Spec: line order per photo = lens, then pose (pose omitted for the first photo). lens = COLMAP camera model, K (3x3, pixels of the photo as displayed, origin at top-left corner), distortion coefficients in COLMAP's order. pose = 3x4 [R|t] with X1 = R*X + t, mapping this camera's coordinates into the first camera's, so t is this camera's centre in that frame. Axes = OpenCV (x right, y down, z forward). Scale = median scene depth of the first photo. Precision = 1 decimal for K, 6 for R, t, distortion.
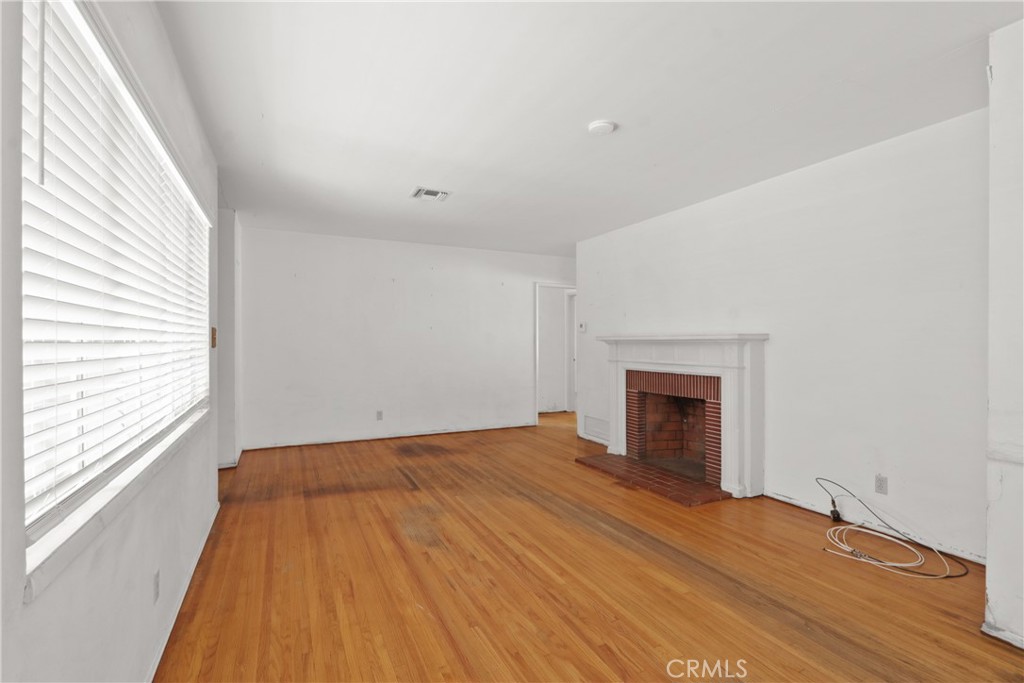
lens RADIAL K [[480.6, 0, 516.2], [0, 480.6, 344.2], [0, 0, 1]] dist [-0.015176, 0.000970]
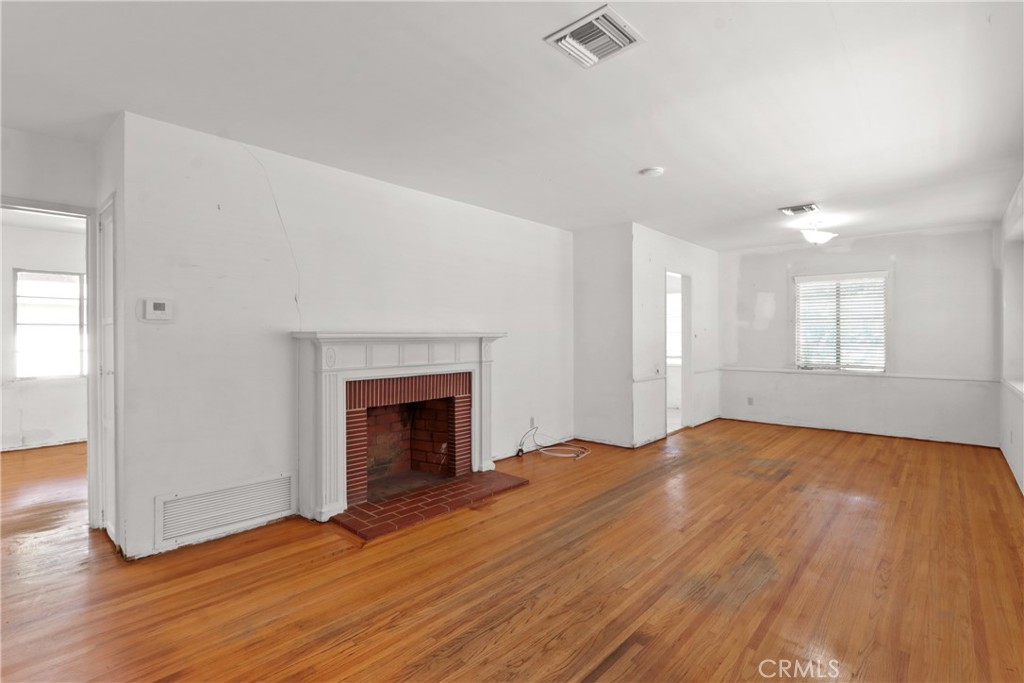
lens RADIAL K [[480.6, 0, 518.2], [0, 480.6, 339.7], [0, 0, 1]] dist [-0.015176, 0.000970]
pose [[-0.376576, -0.005832, 0.926367, -0.627669], [0.007767, 0.999925, 0.009453, -0.013756], [-0.926353, 0.010755, -0.376503, 1.315674]]
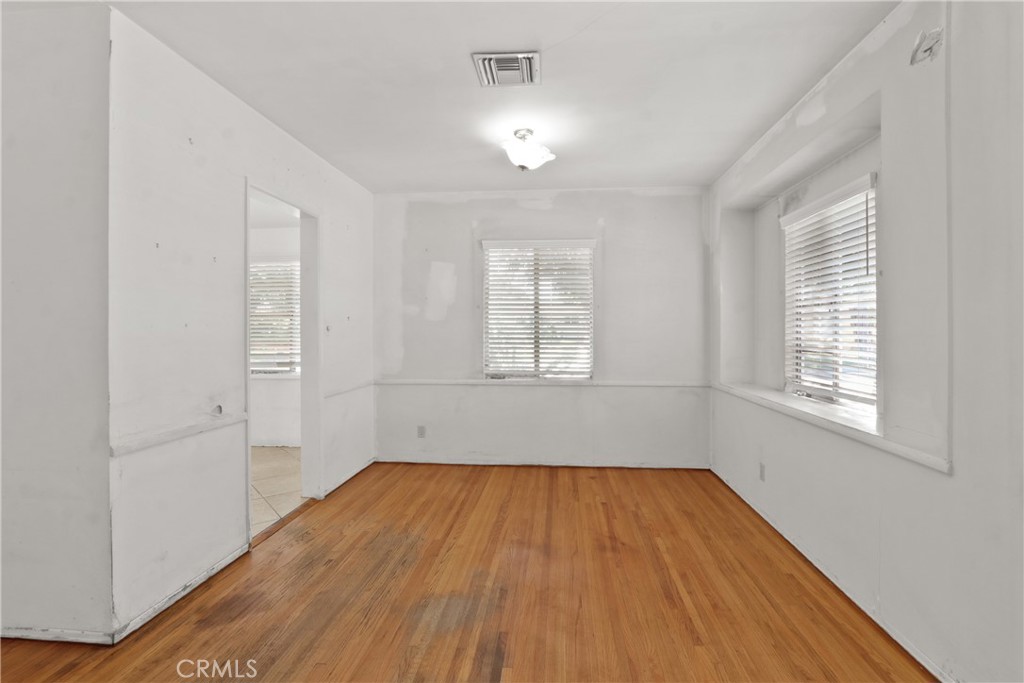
lens RADIAL K [[480.6, 0, 519.7], [0, 480.6, 334.7], [0, 0, 1]] dist [-0.015176, 0.000970]
pose [[-0.857896, -0.001763, 0.513821, -0.088024], [0.005039, 0.999917, 0.011844, -0.003797], [-0.513799, 0.012750, -0.857816, 0.700291]]
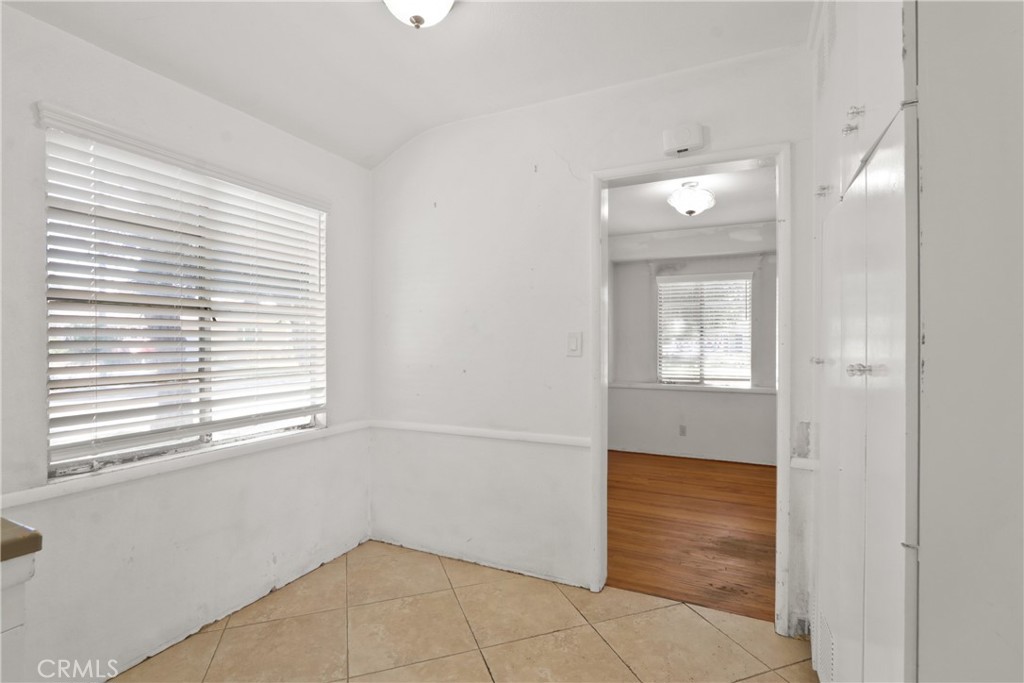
lens RADIAL K [[480.6, 0, 513.3], [0, 480.6, 341.4], [0, 0, 1]] dist [-0.015176, 0.000970]
pose [[-0.778218, -0.004112, -0.627981, 1.199458], [-0.009228, 0.999945, 0.004889, -0.013566], [0.627927, 0.009599, -0.778213, 0.547893]]
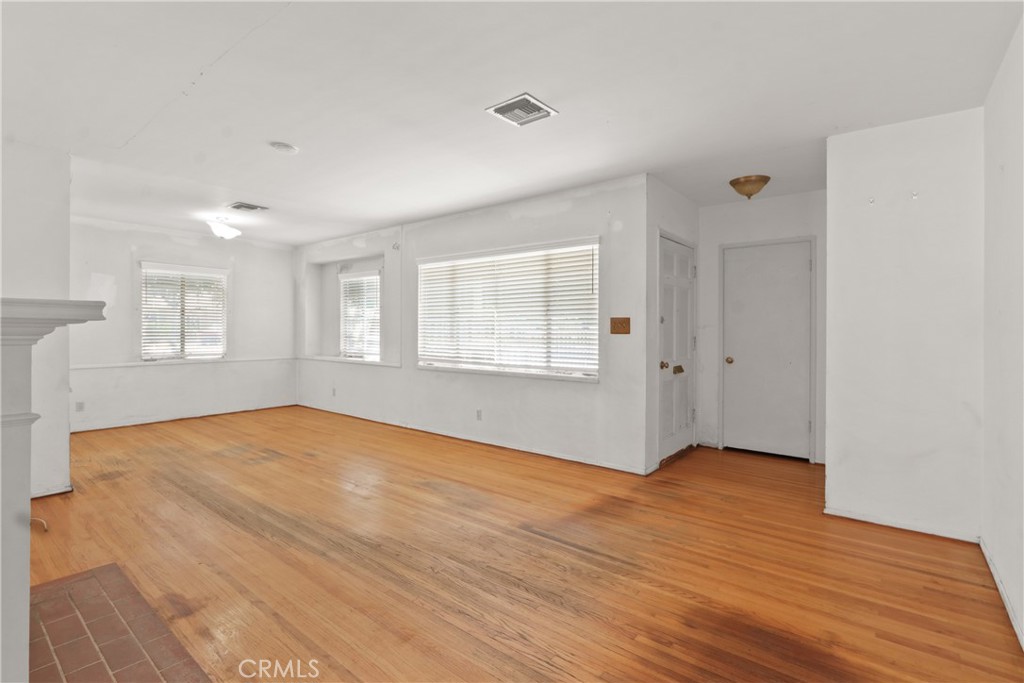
lens RADIAL K [[480.6, 0, 516.3], [0, 480.6, 325.6], [0, 0, 1]] dist [-0.015176, 0.000970]
pose [[-0.904953, -0.005383, -0.425477, 0.120669], [-0.005665, 0.999984, -0.000602, -0.009465], [0.425473, 0.001865, -0.904969, 1.684409]]
